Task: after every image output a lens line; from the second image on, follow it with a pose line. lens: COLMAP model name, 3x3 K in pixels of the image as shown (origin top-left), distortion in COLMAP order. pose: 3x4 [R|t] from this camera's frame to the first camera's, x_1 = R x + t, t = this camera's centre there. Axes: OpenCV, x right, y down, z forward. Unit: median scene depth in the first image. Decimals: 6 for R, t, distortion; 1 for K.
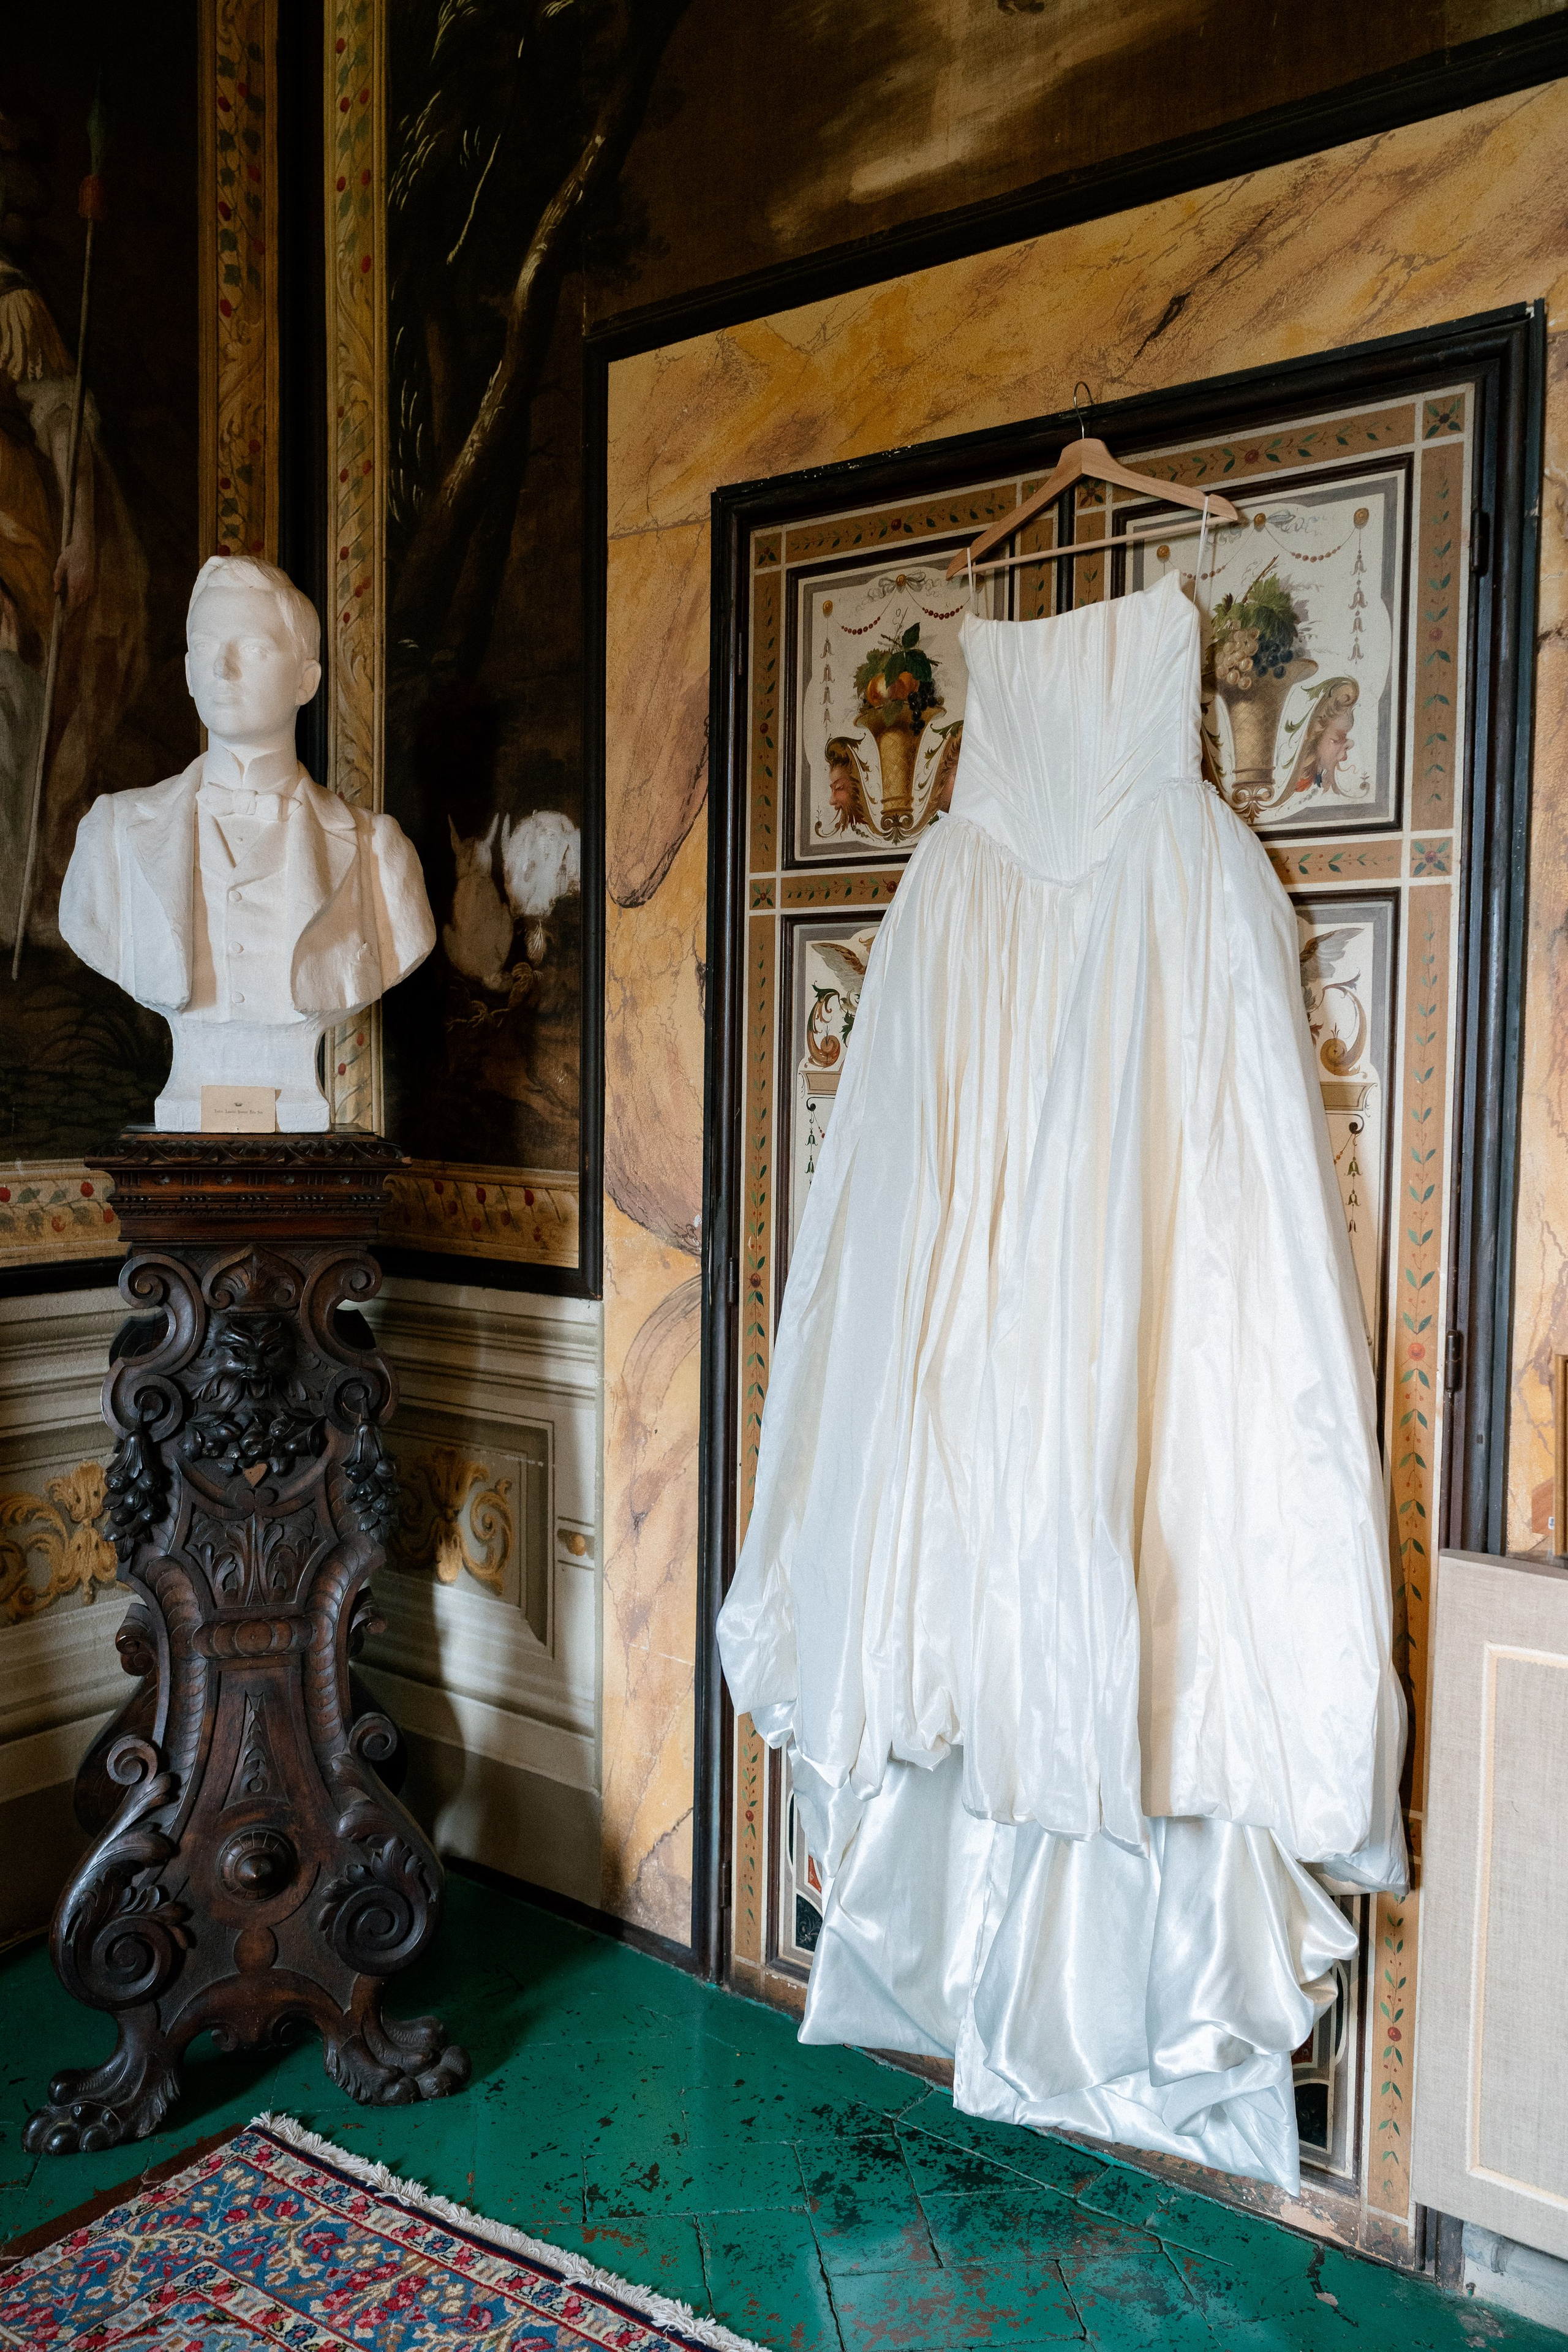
lens RADIAL K [[1857.4, 0, 784.0], [0, 1857.4, 1176.0], [0, 0, 1]] dist [-0.026528, 0.004602]
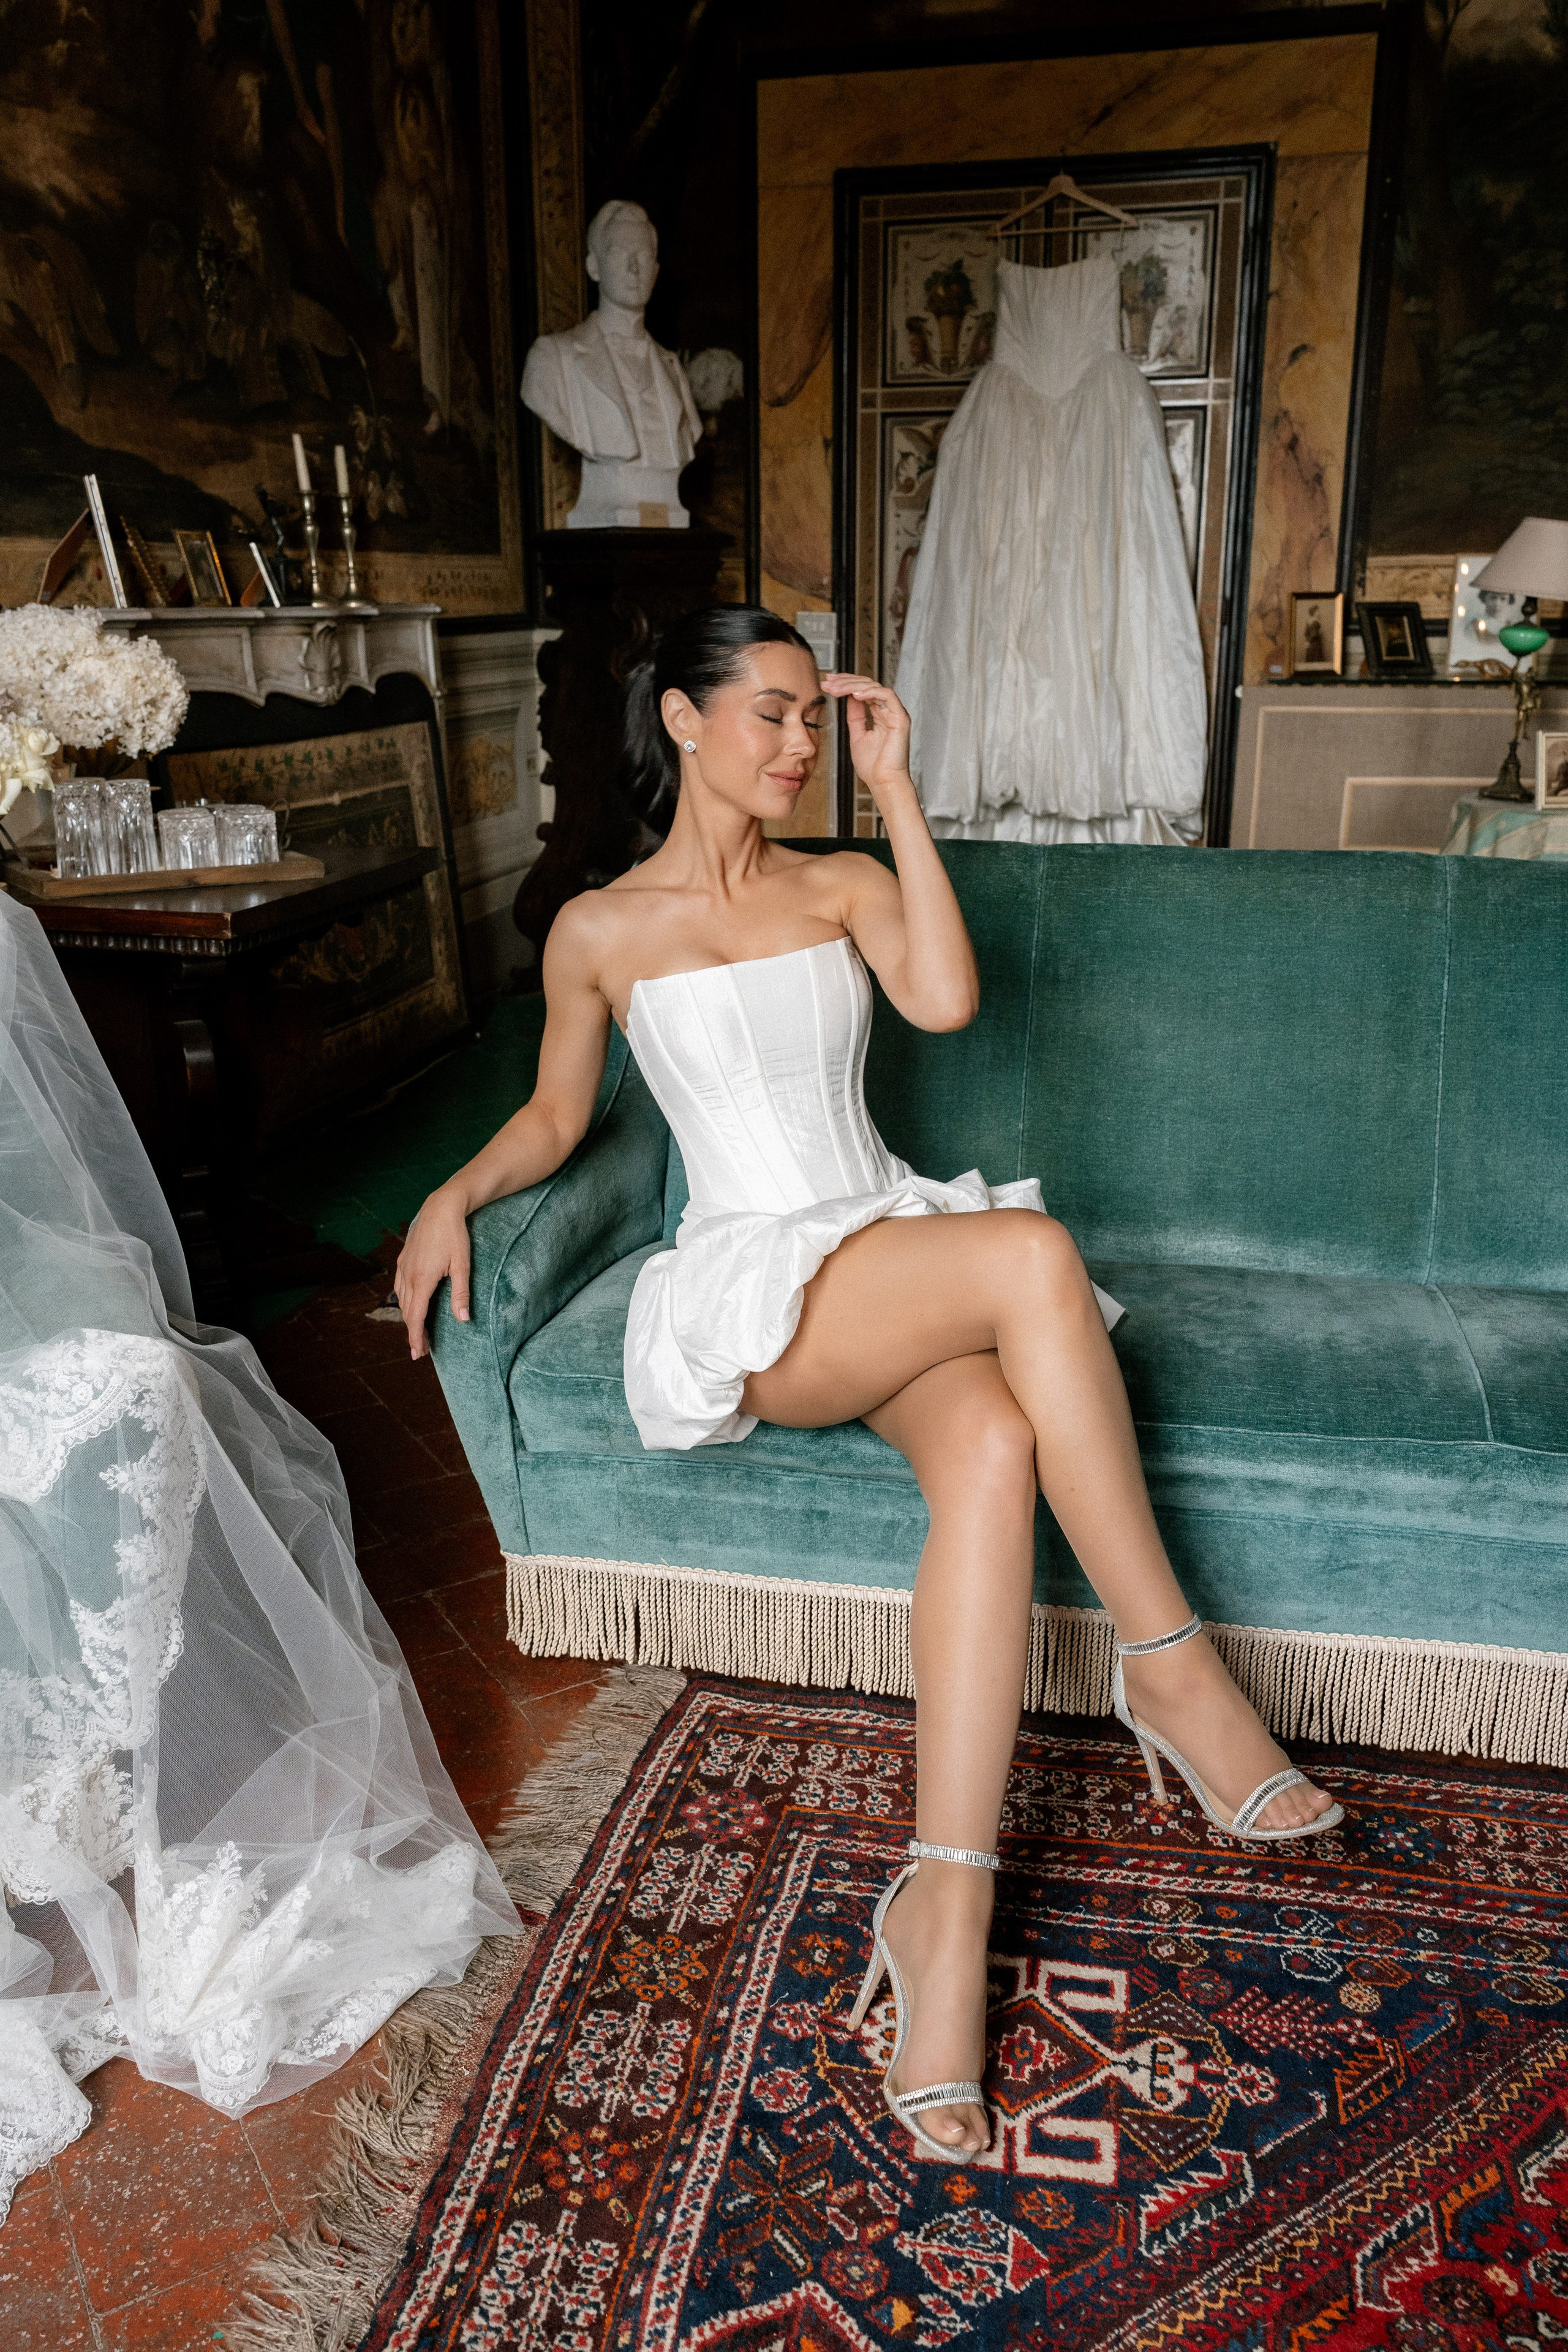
lens RADIAL K [[1857.4, 0, 784.0], [0, 1857.4, 1176.0], [0, 0, 1]] dist [-0.026528, 0.004602]
pose [[0.925855, -0.133438, 0.353535, -0.924565], [0.040431, 0.965187, 0.258416, 0.132903], [-0.375710, -0.224962, 0.899018, -0.924874]]
